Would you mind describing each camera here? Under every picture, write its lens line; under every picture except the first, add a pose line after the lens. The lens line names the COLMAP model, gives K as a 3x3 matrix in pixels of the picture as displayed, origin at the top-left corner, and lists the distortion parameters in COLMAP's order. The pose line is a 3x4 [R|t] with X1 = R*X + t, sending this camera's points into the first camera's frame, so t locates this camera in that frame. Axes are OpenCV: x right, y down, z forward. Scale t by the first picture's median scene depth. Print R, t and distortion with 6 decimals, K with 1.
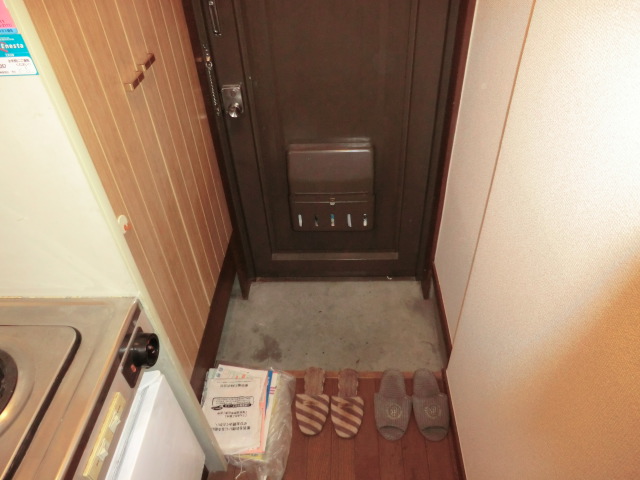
lens RADIAL K [[461.0, 0, 318.3], [0, 461.0, 236.6], [0, 0, 1]] dist [-0.060643, 0.061911]
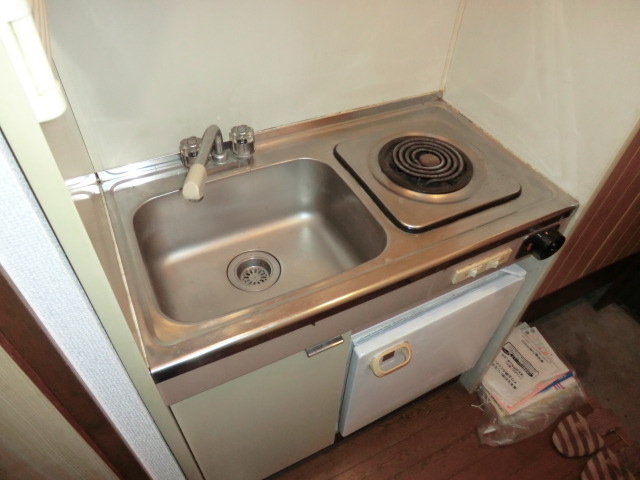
lens RADIAL K [[461.0, 0, 318.9], [0, 461.0, 239.1], [0, 0, 1]] dist [-0.060643, 0.061911]
pose [[0.486710, 0.678380, -0.550377, -0.032849], [-0.626497, 0.710133, 0.321267, 0.134194], [0.608782, 0.188445, 0.770632, -0.090876]]
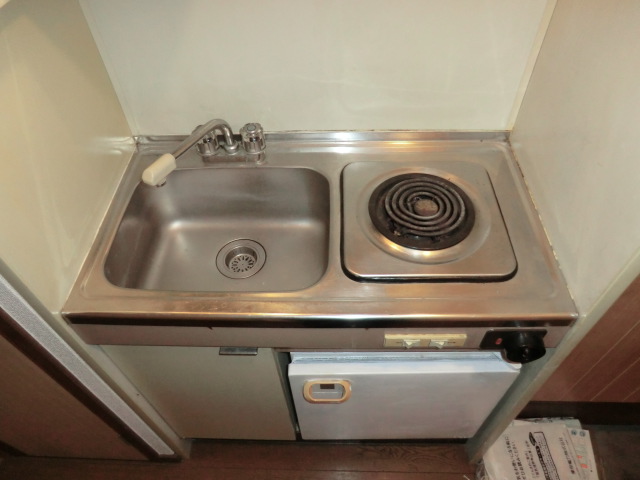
lens RADIAL K [[461.0, 0, 316.4], [0, 461.0, 243.6], [0, 0, 1]] dist [-0.060643, 0.061911]
pose [[0.016550, 0.803385, -0.595230, -0.010416], [-0.633010, 0.469233, 0.615726, -0.078373], [0.773967, 0.366596, 0.516316, 0.089555]]
